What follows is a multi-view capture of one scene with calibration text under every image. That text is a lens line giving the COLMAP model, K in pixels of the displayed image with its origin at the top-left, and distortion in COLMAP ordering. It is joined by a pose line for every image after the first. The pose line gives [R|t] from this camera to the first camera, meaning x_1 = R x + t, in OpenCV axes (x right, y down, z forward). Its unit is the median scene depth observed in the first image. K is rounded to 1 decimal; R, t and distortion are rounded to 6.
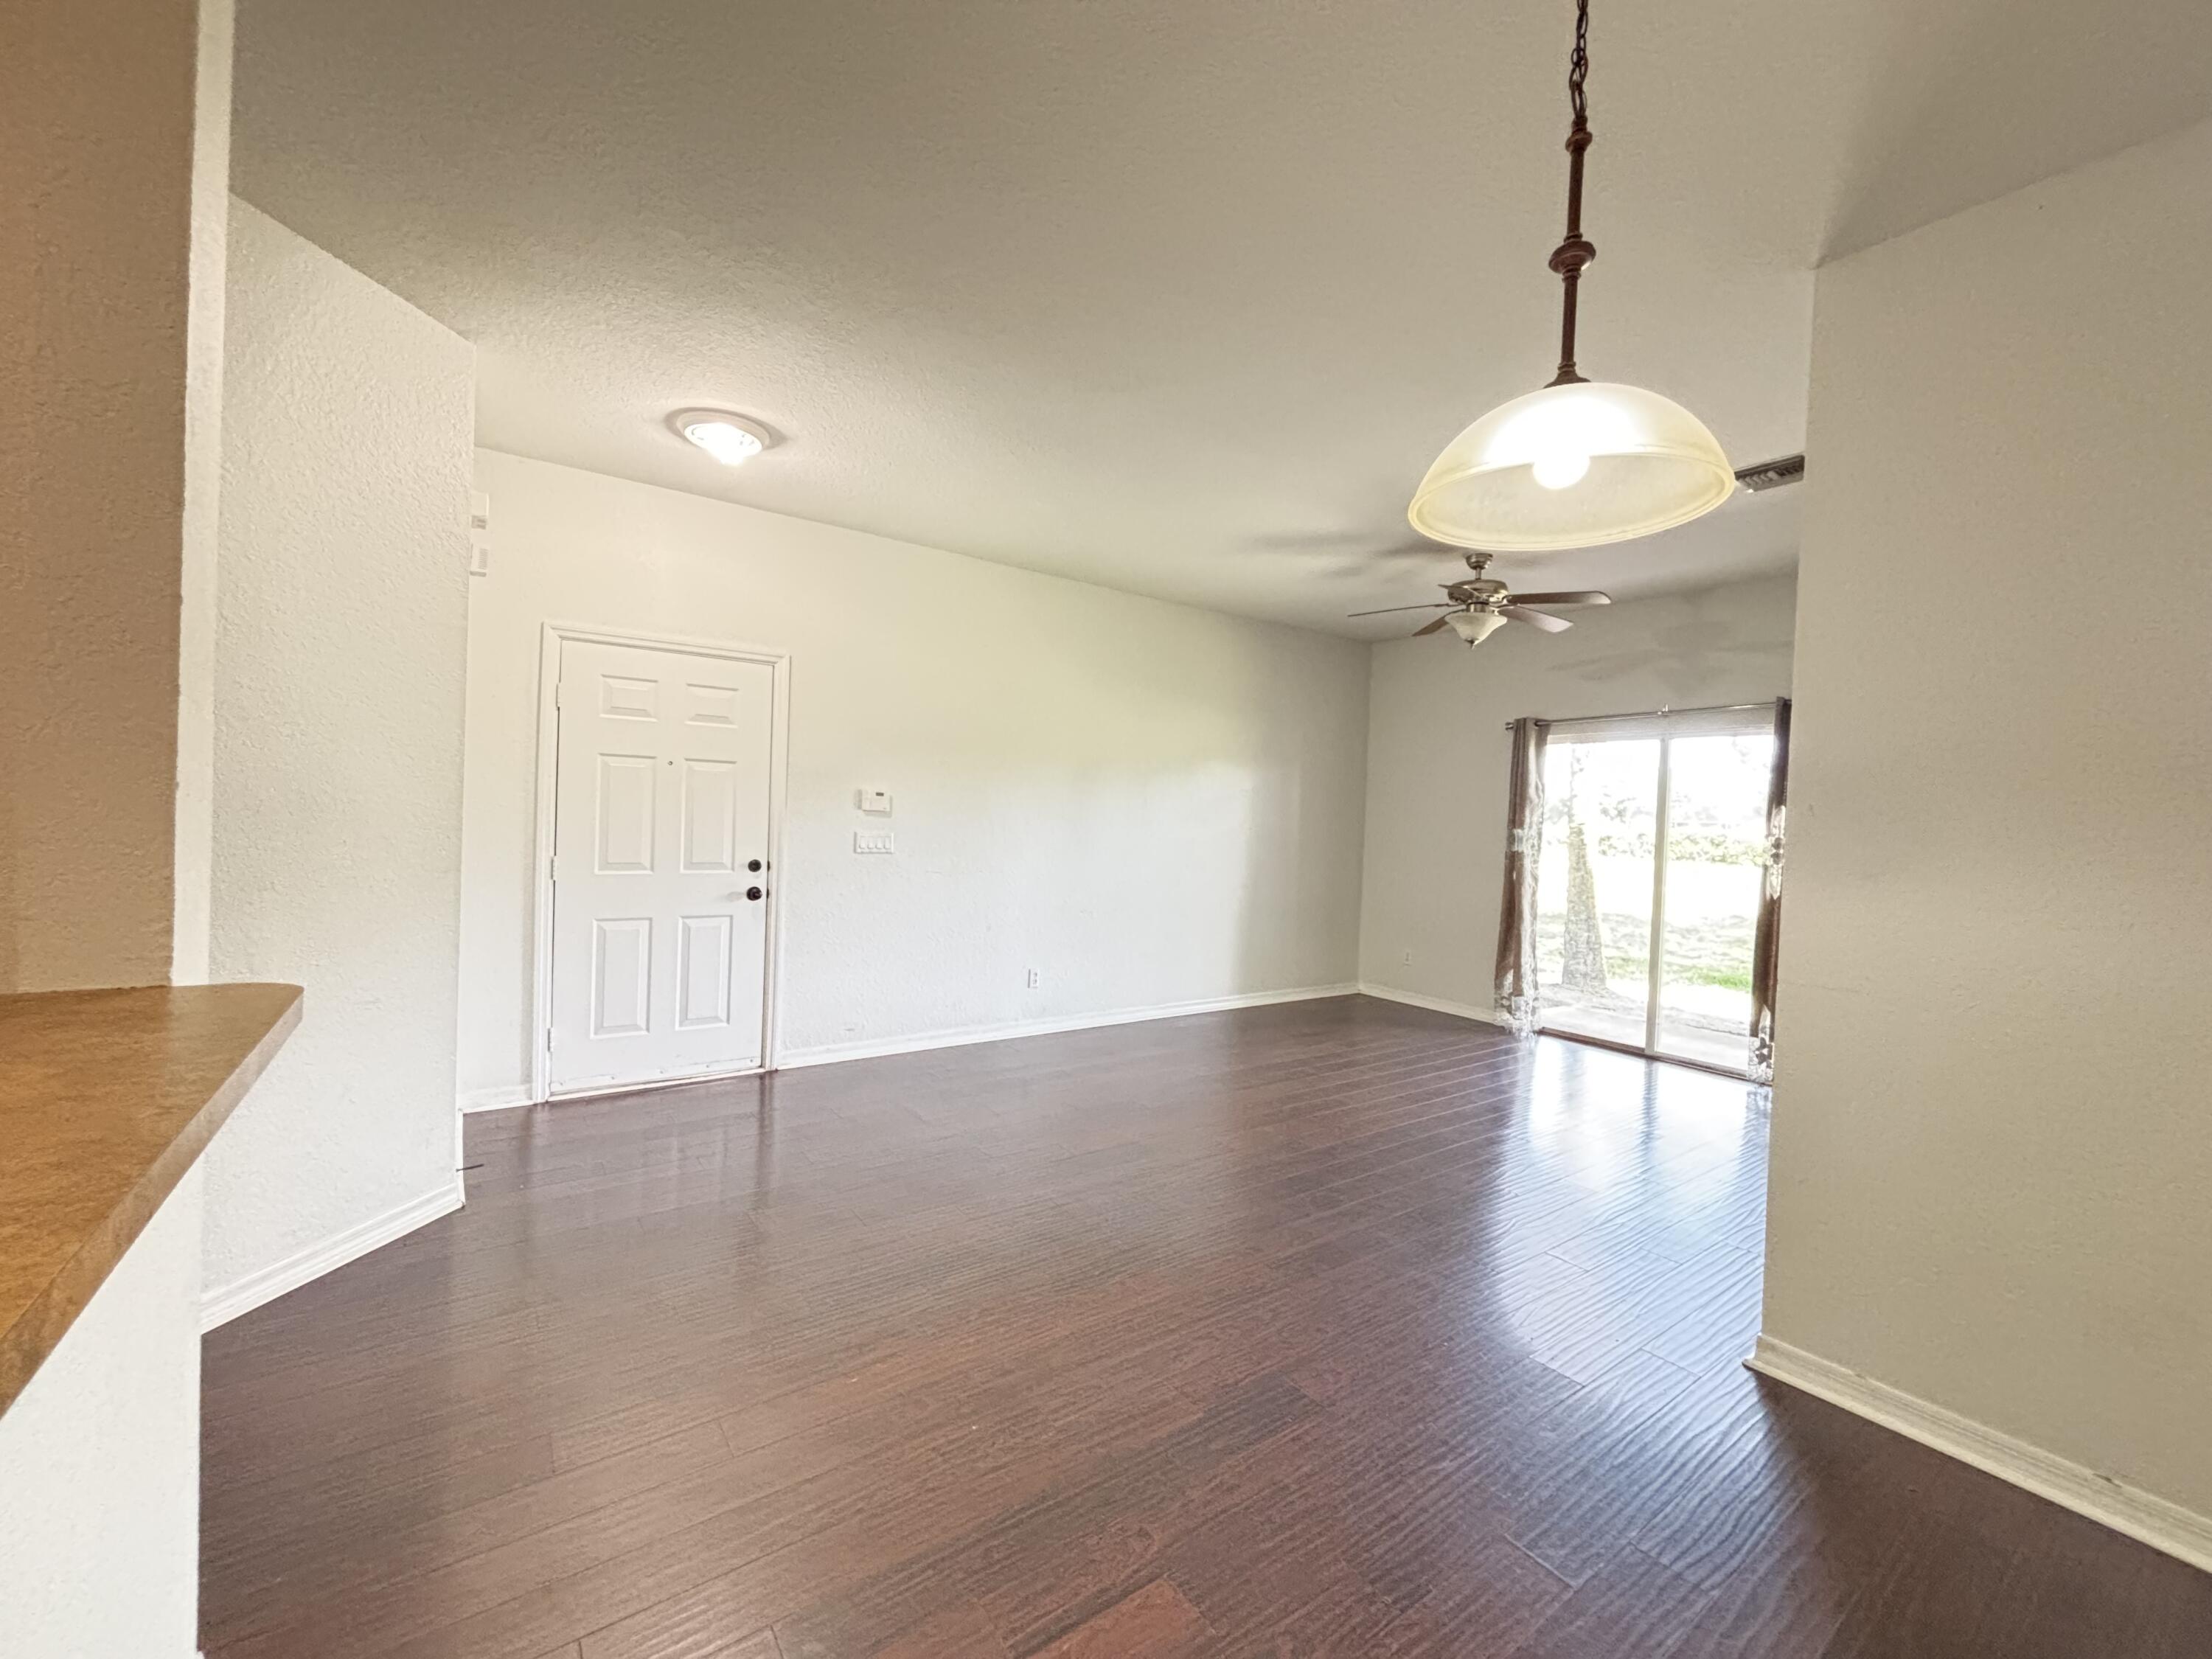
lens RADIAL K [[888.9, 0, 1106.0], [0, 888.9, 829.5], [0, 0, 1]] dist [0.000900, -0.000005]
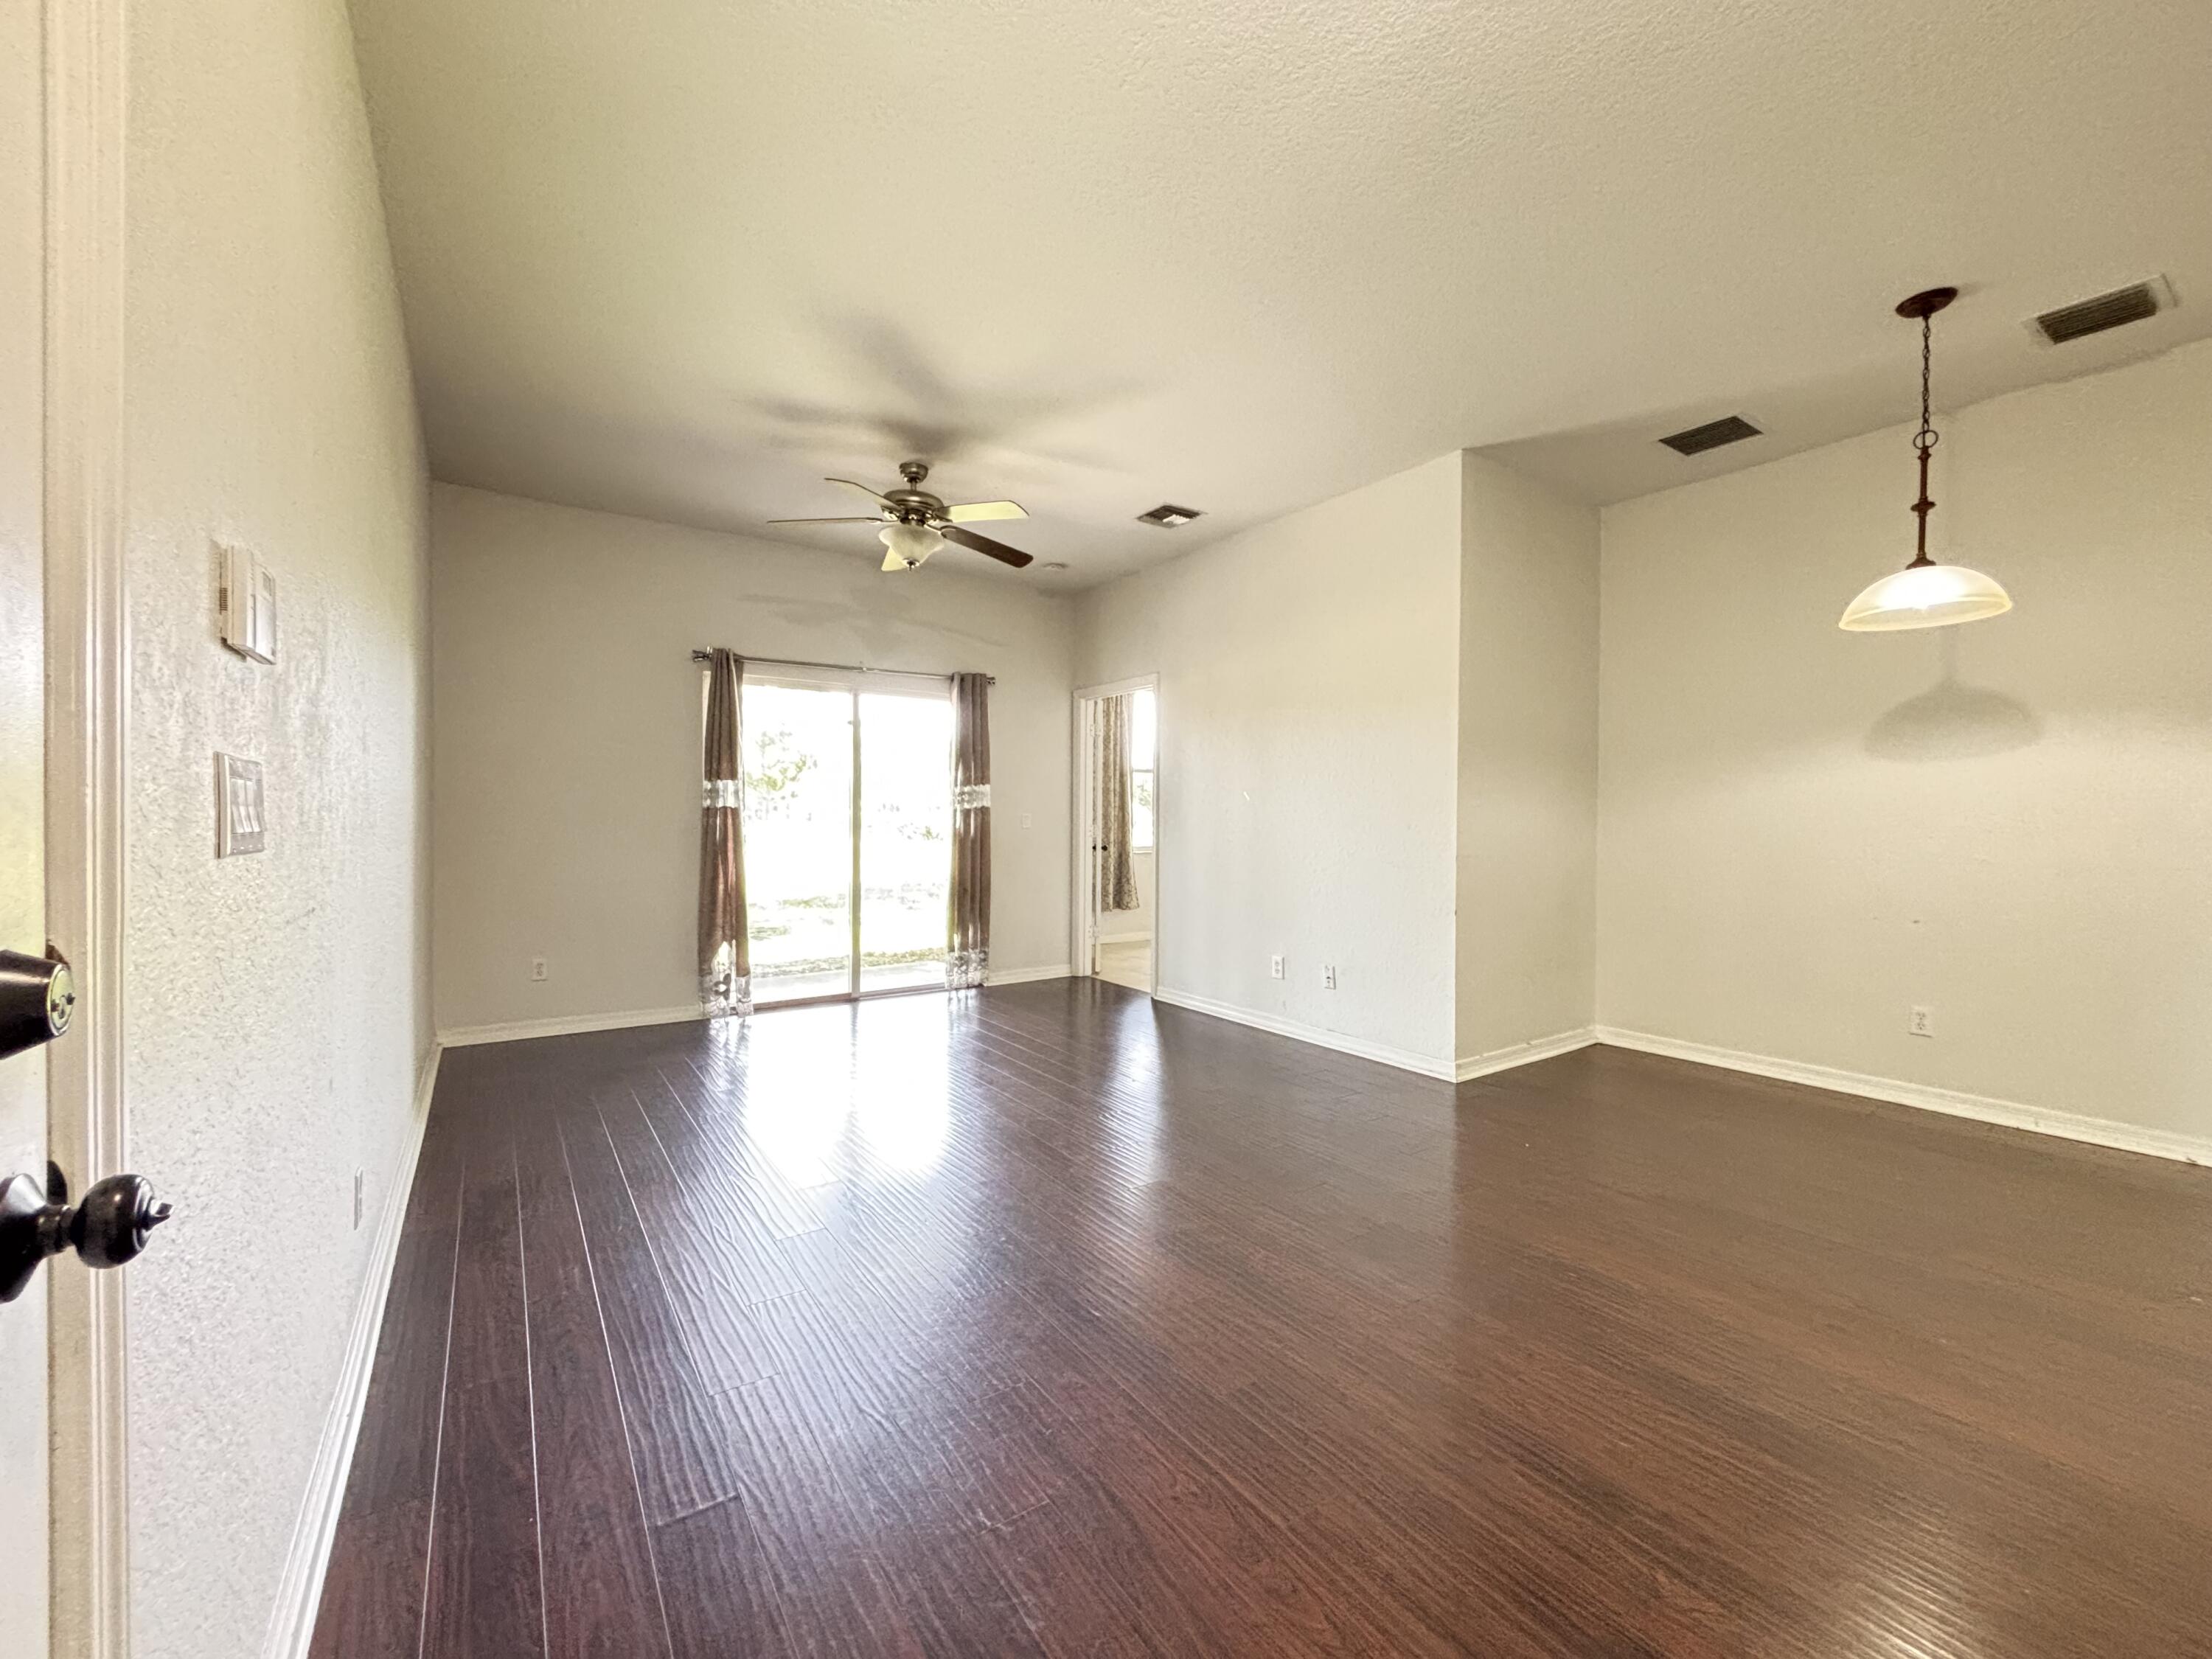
lens RADIAL K [[888.9, 0, 1106.0], [0, 888.9, 829.5], [0, 0, 1]] dist [0.000900, -0.000005]
pose [[0.030239, -0.049433, 0.998320, -0.383402], [0.012115, 0.998721, 0.049086, 0.009042], [-0.999469, 0.010610, 0.030799, 0.626921]]
